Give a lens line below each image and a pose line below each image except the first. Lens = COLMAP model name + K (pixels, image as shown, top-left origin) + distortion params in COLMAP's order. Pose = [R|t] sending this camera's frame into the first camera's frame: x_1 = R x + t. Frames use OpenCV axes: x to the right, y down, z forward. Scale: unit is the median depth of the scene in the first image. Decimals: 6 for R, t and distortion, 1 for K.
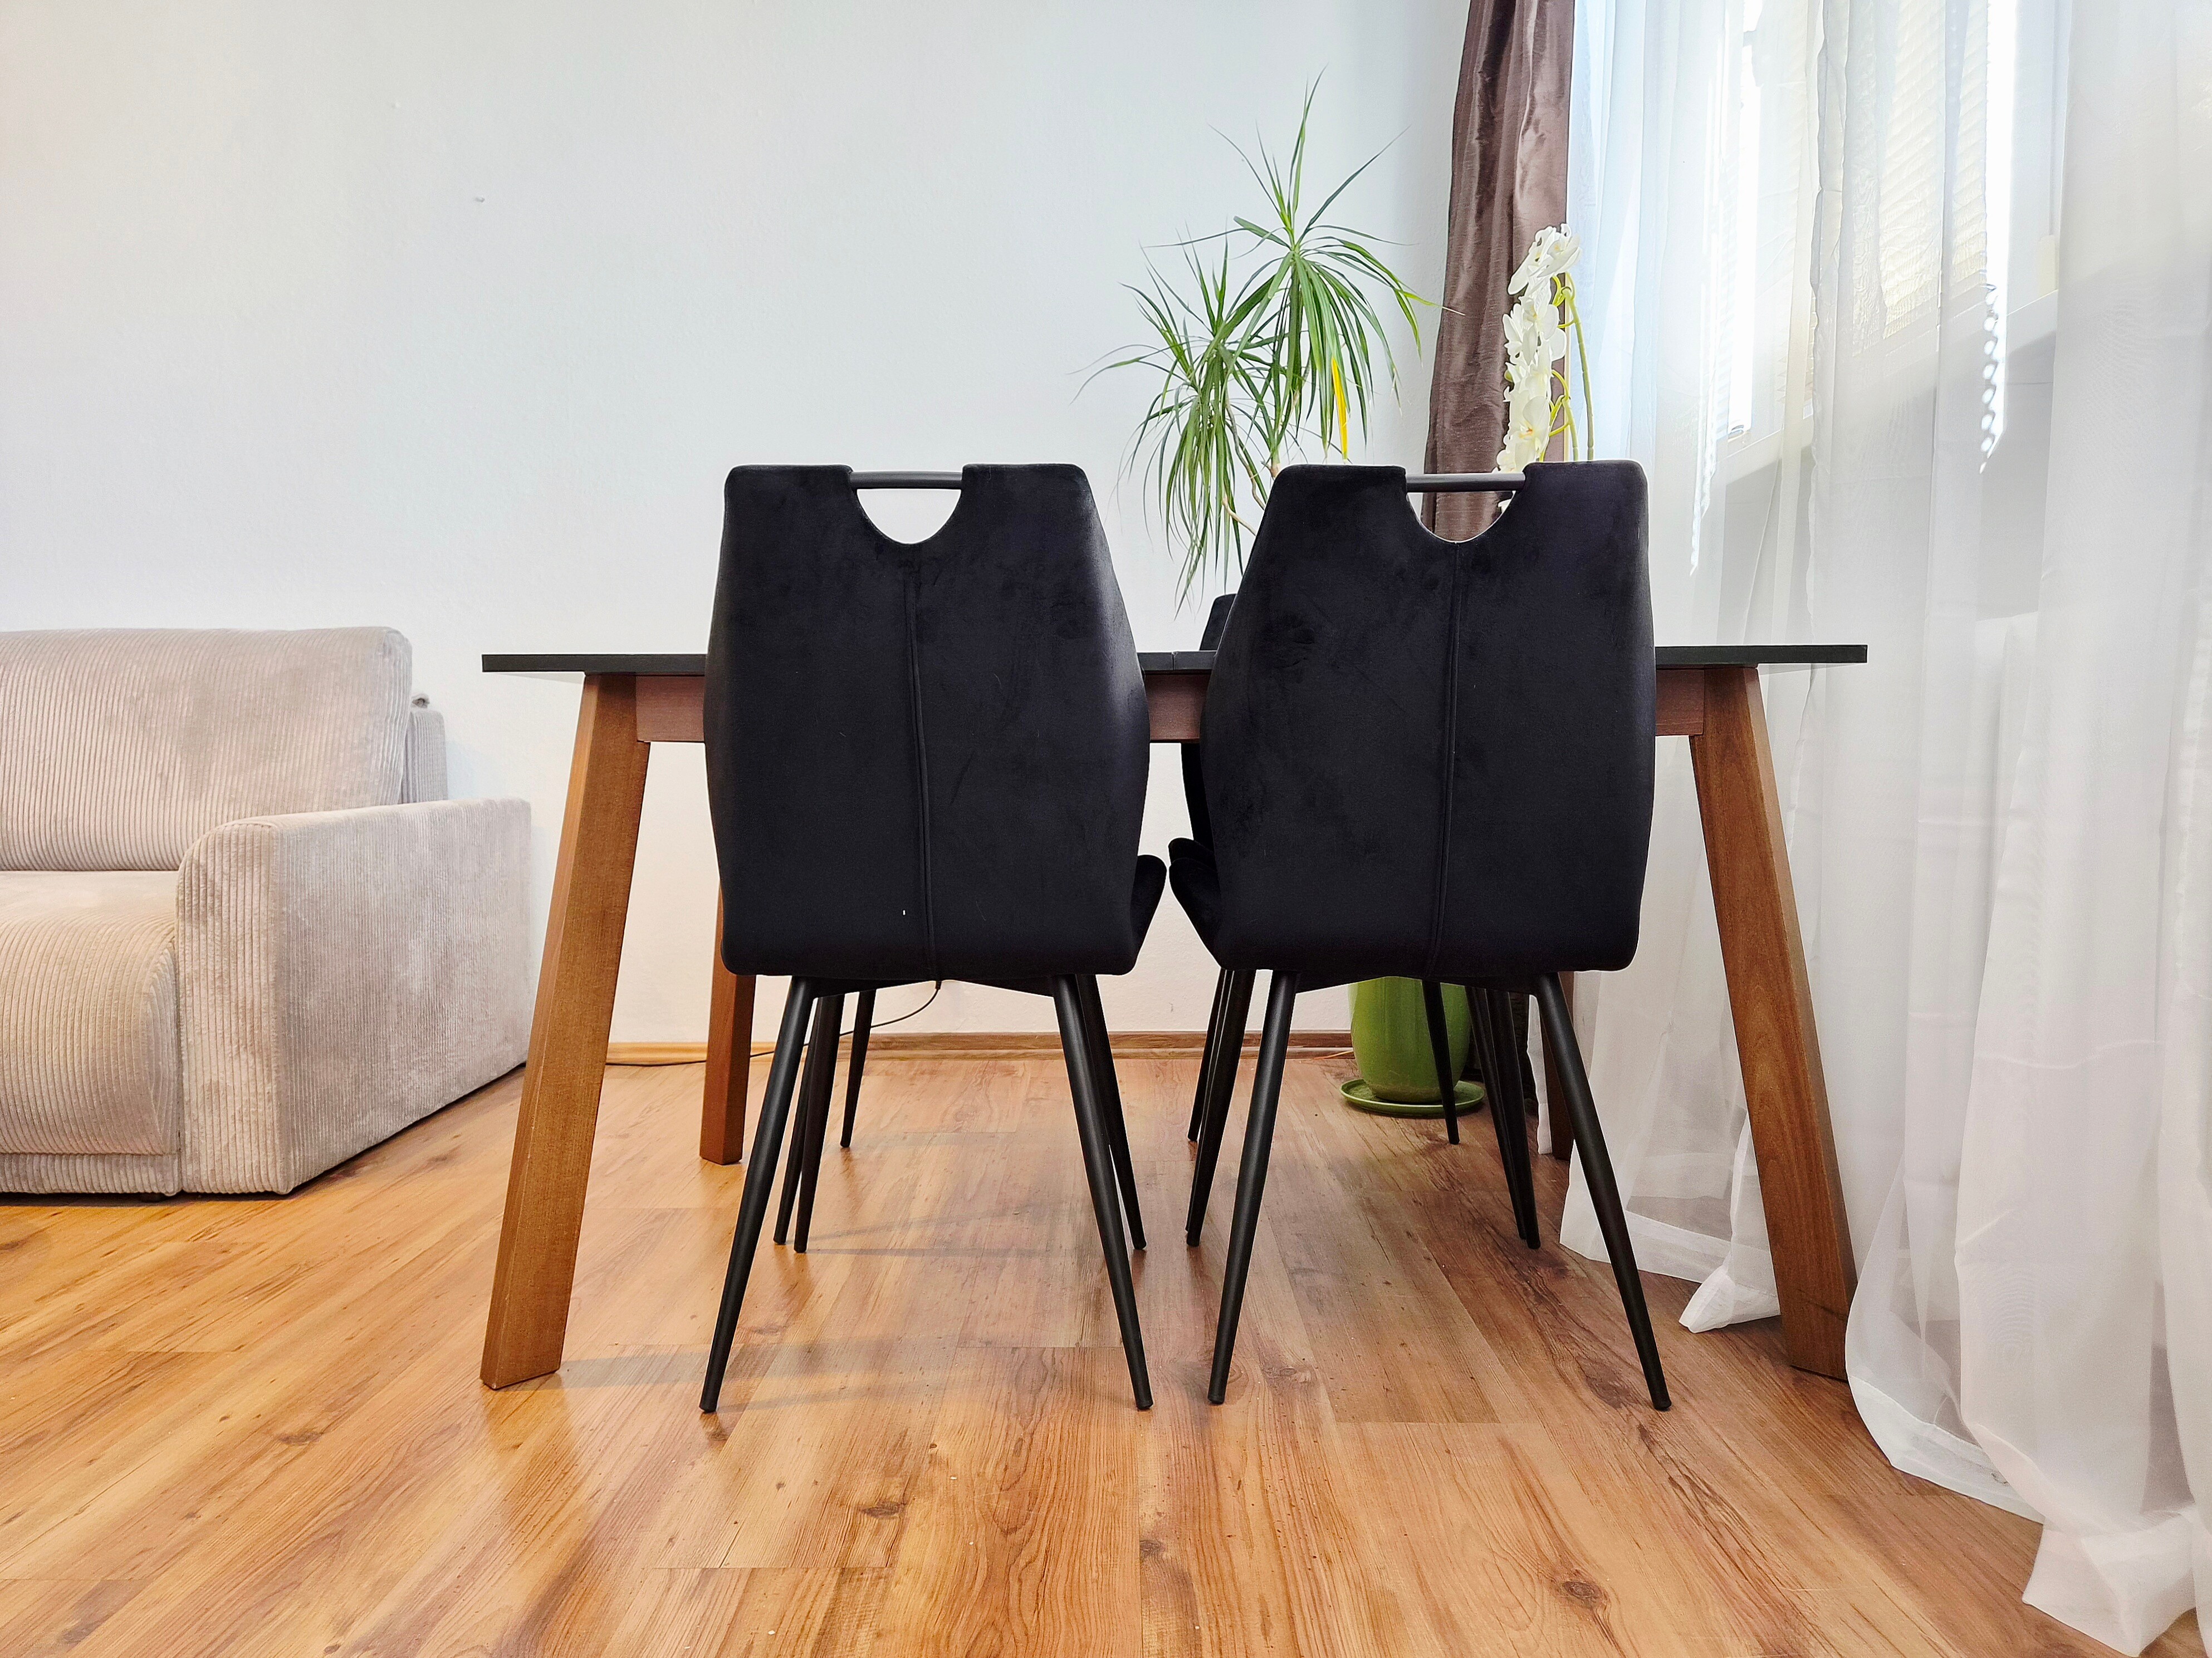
lens RADIAL K [[1443.3, 0, 1106.0], [0, 1443.3, 829.0], [0, 0, 1]] dist [0.066338, -0.052974]
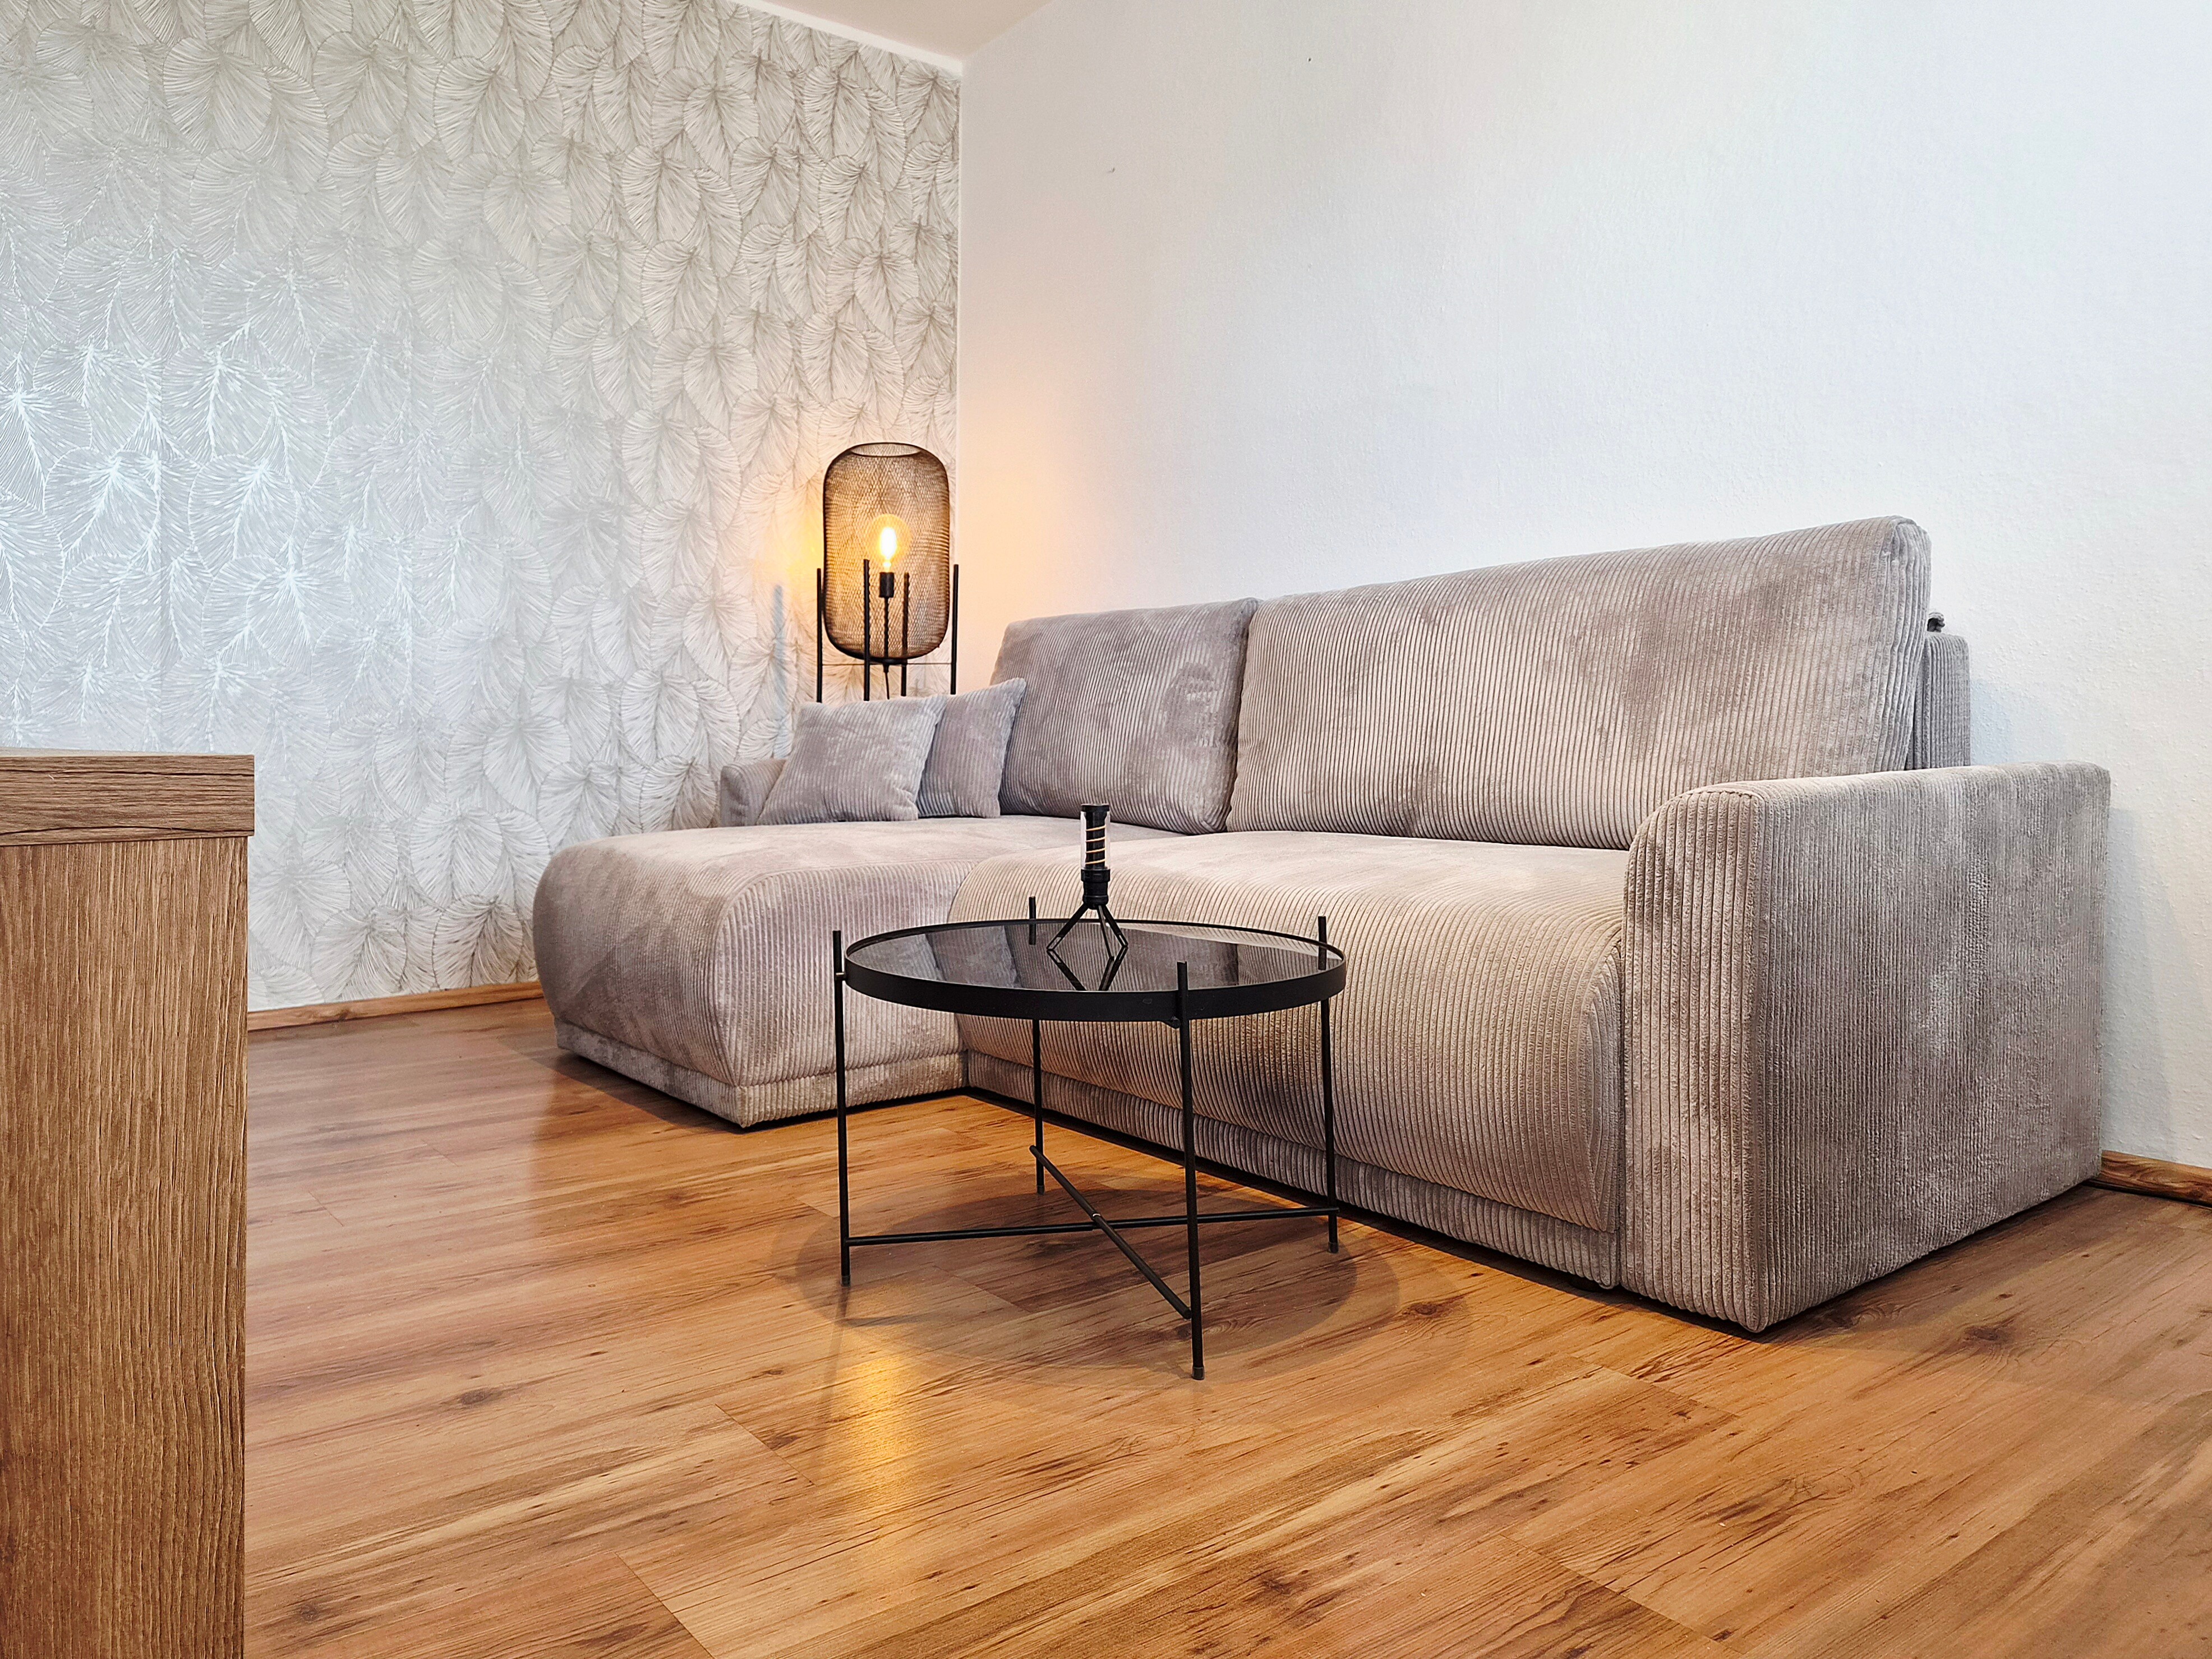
lens RADIAL K [[1443.5, 0, 1106.0], [0, 1443.5, 829.5], [0, 0, 1]] dist [0.066338, -0.052974]
pose [[0.646316, 0.046572, -0.761647, -0.243279], [-0.034071, 0.998902, 0.032167, 0.002158], [0.762308, 0.005160, 0.647193, 0.322968]]
